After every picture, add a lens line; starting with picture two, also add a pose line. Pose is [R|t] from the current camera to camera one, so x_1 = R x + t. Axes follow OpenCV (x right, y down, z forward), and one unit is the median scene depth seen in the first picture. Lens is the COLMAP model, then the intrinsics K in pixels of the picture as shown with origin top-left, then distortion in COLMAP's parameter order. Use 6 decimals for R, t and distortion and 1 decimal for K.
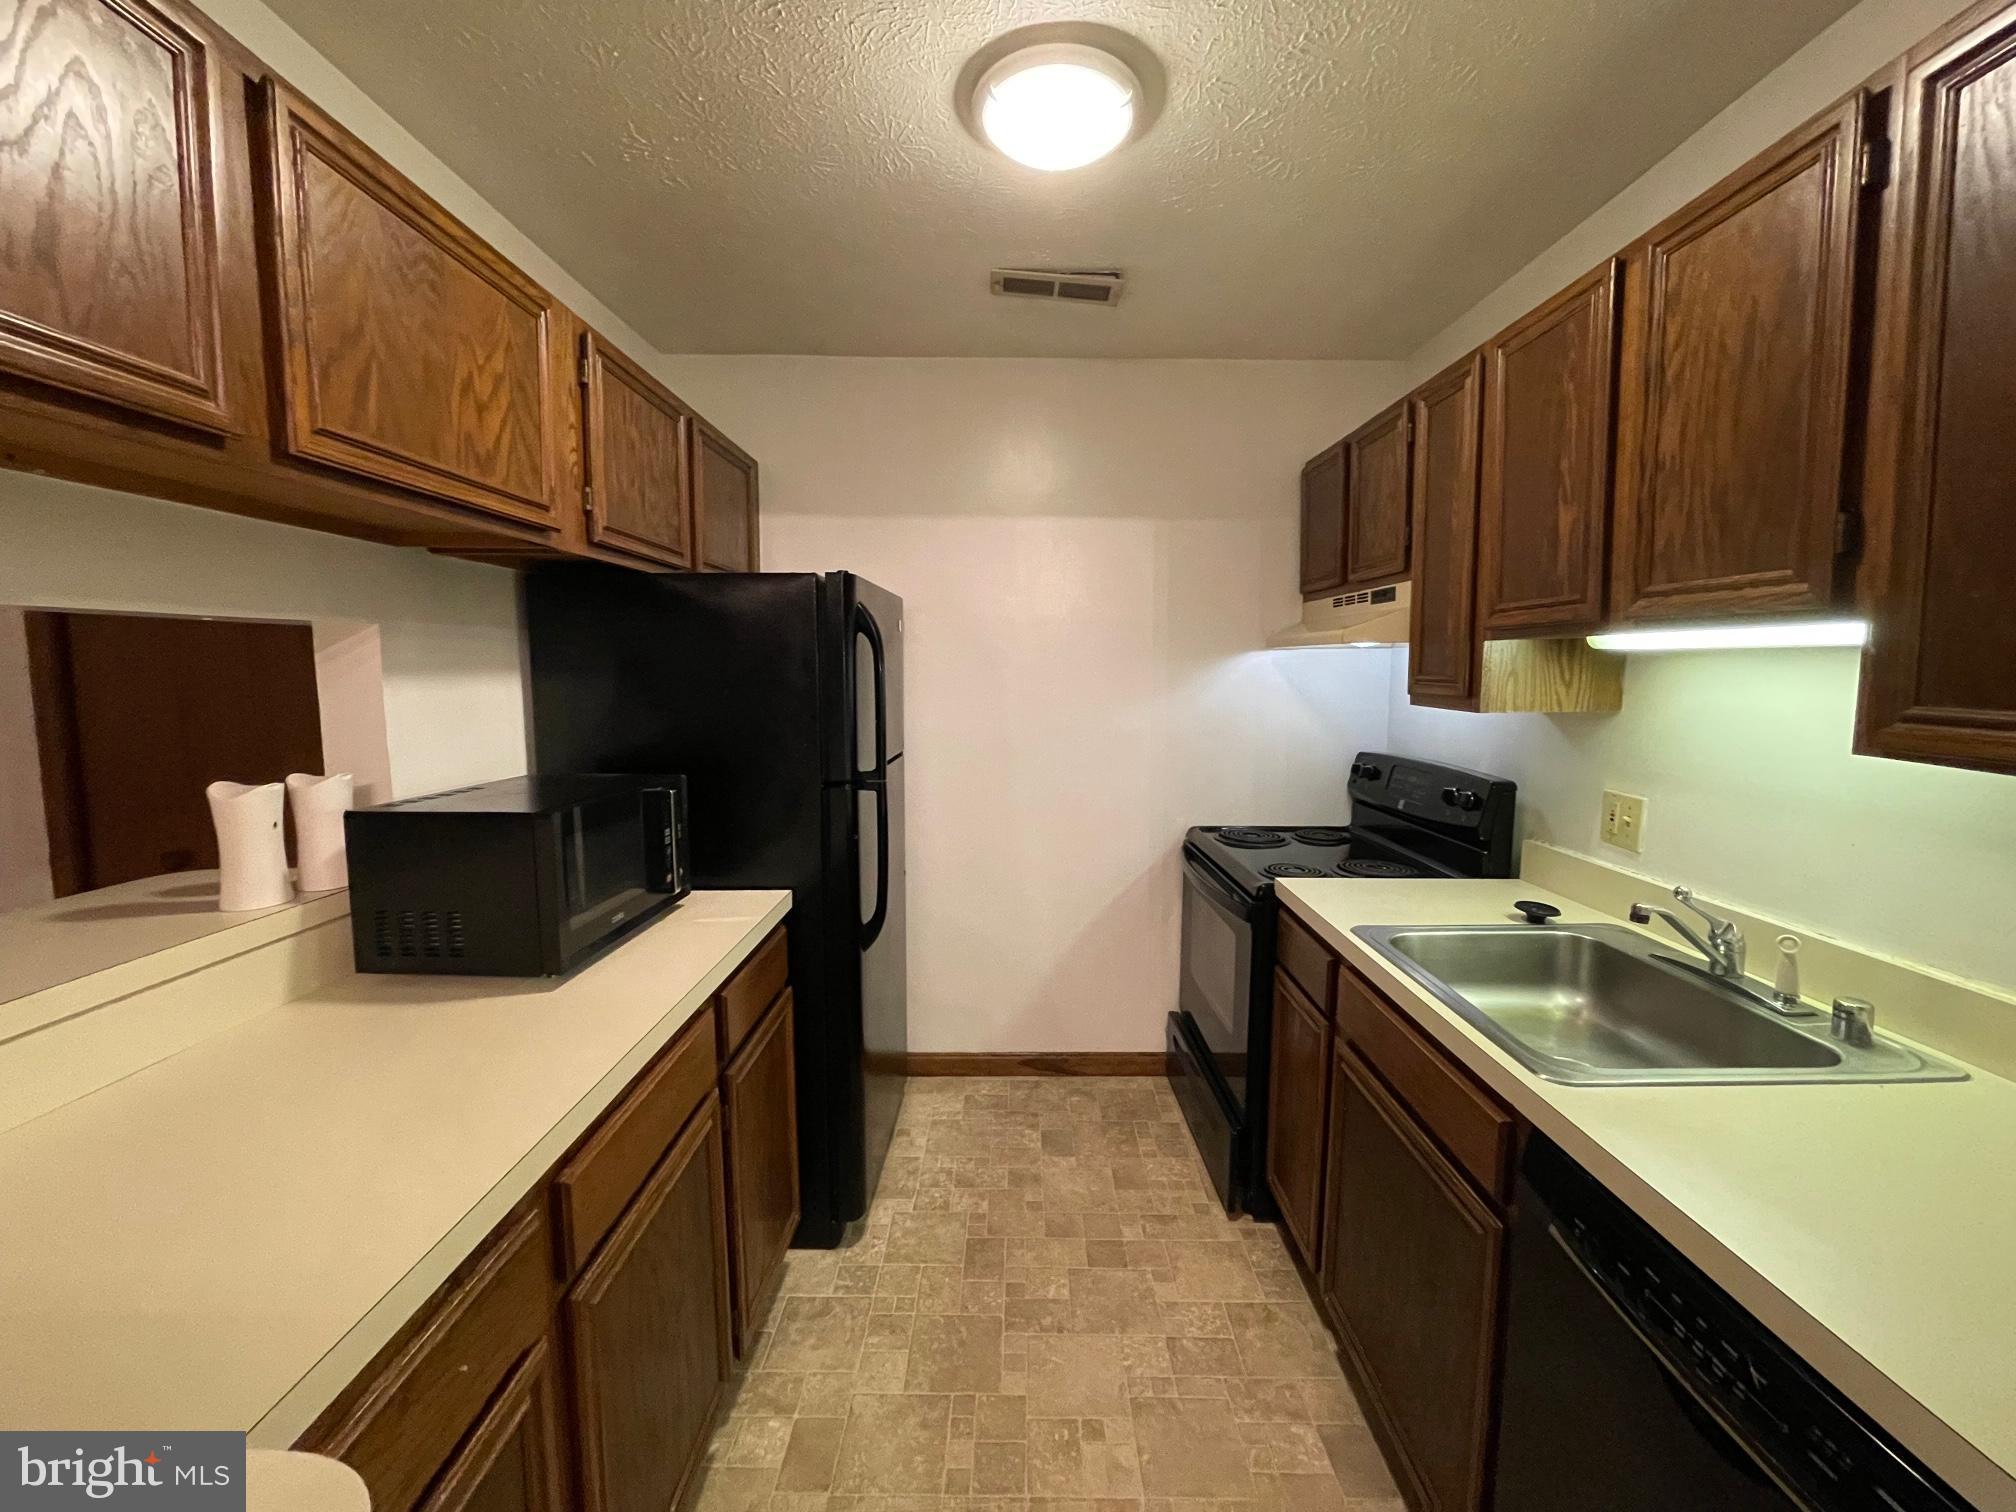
lens RADIAL K [[815.4, 0, 1008.9], [0, 815.4, 736.5], [0, 0, 1]] dist [-0.000450, -0.000027]
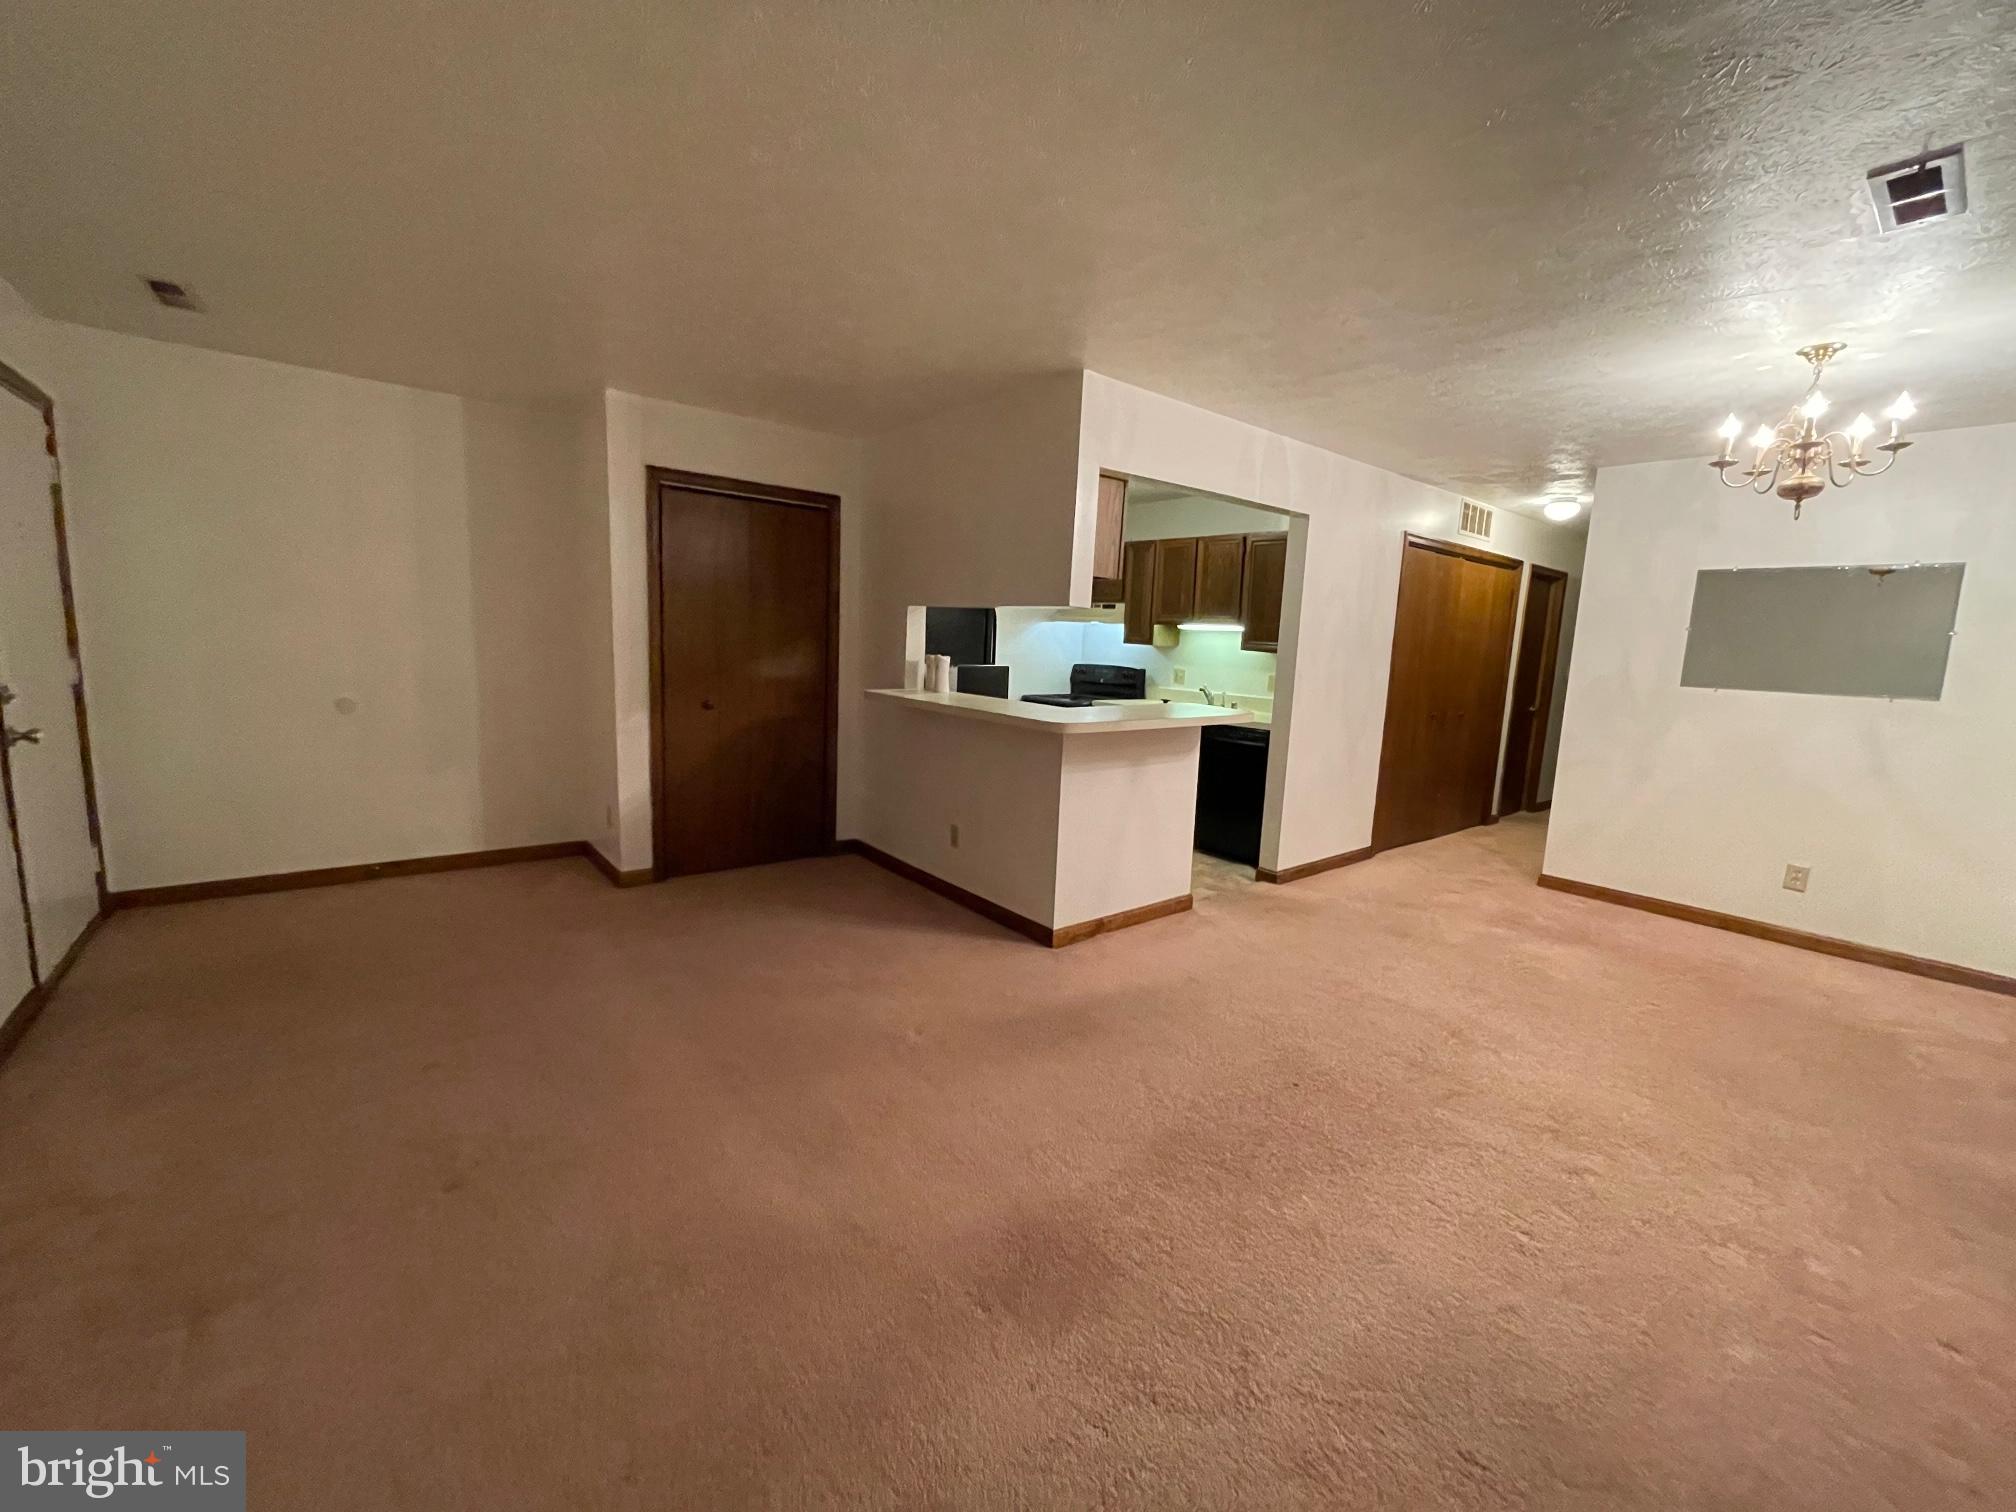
lens RADIAL K [[808.0, 0, 1008.0], [0, 808.0, 756.0], [0, 0, 1]] dist [-0.032123, -0.000081]
pose [[0.772959, -0.062487, 0.631371, -2.137762], [0.013228, 0.996509, 0.082430, 0.151600], [-0.634318, -0.055363, 0.771087, -1.316483]]
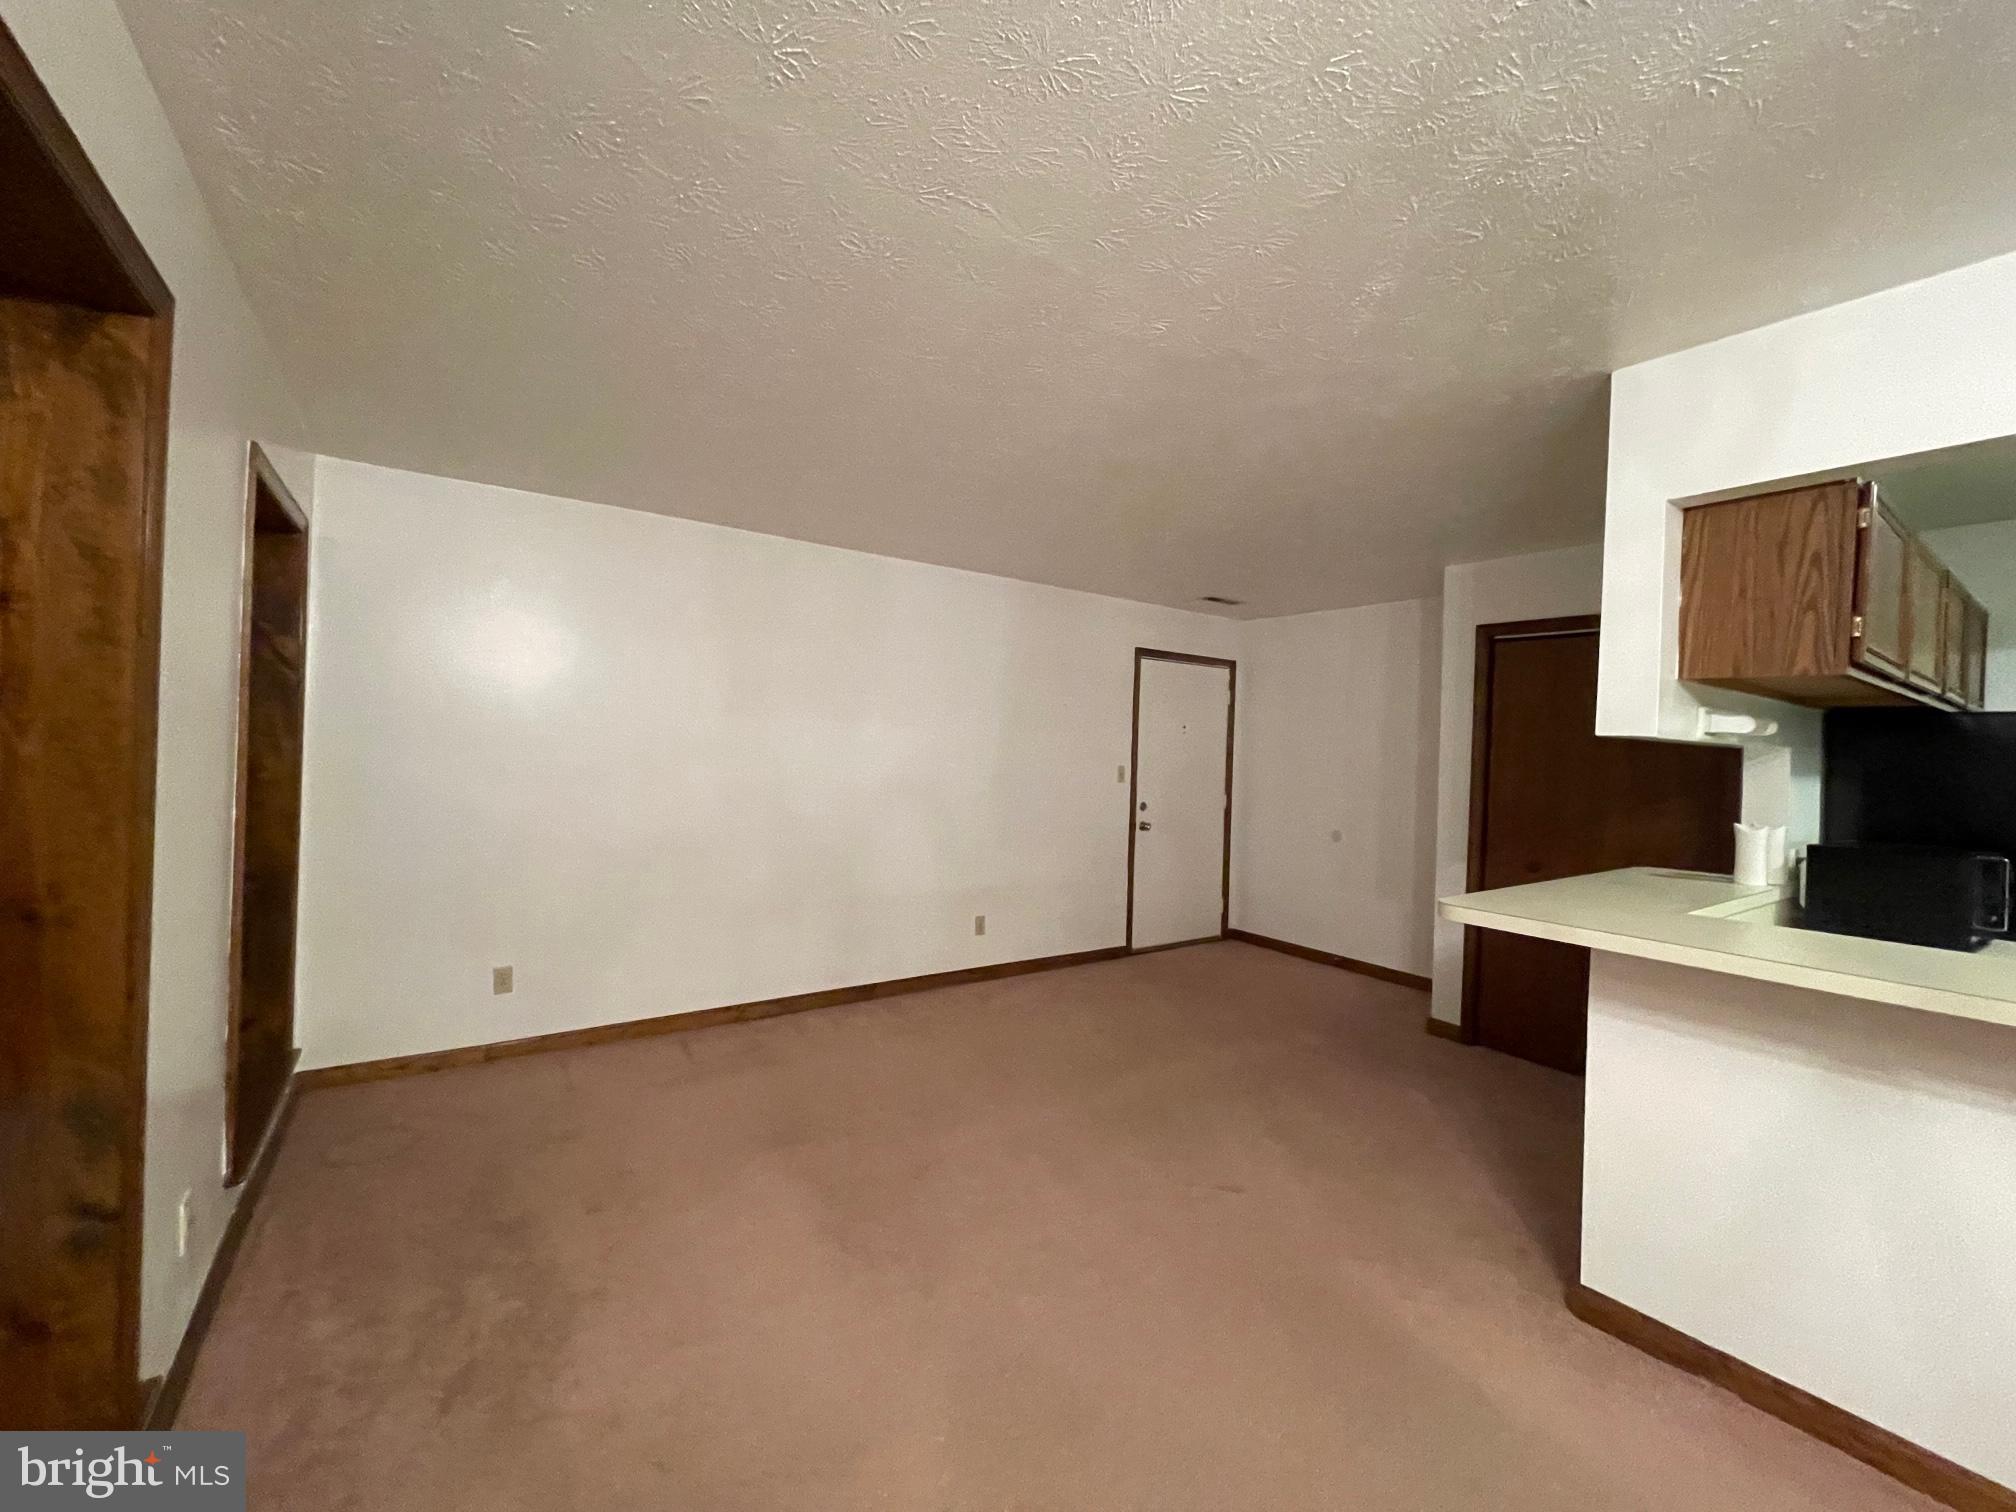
lens RADIAL K [[807.8, 0, 1006.4], [0, 807.8, 763.9], [0, 0, 1]] dist [-0.002443, -0.000081]
pose [[0.576860, 0.033016, -0.816175, -0.248785], [-0.097097, 0.994870, -0.028382, 0.104259], [0.811051, 0.095620, 0.577107, -1.311978]]
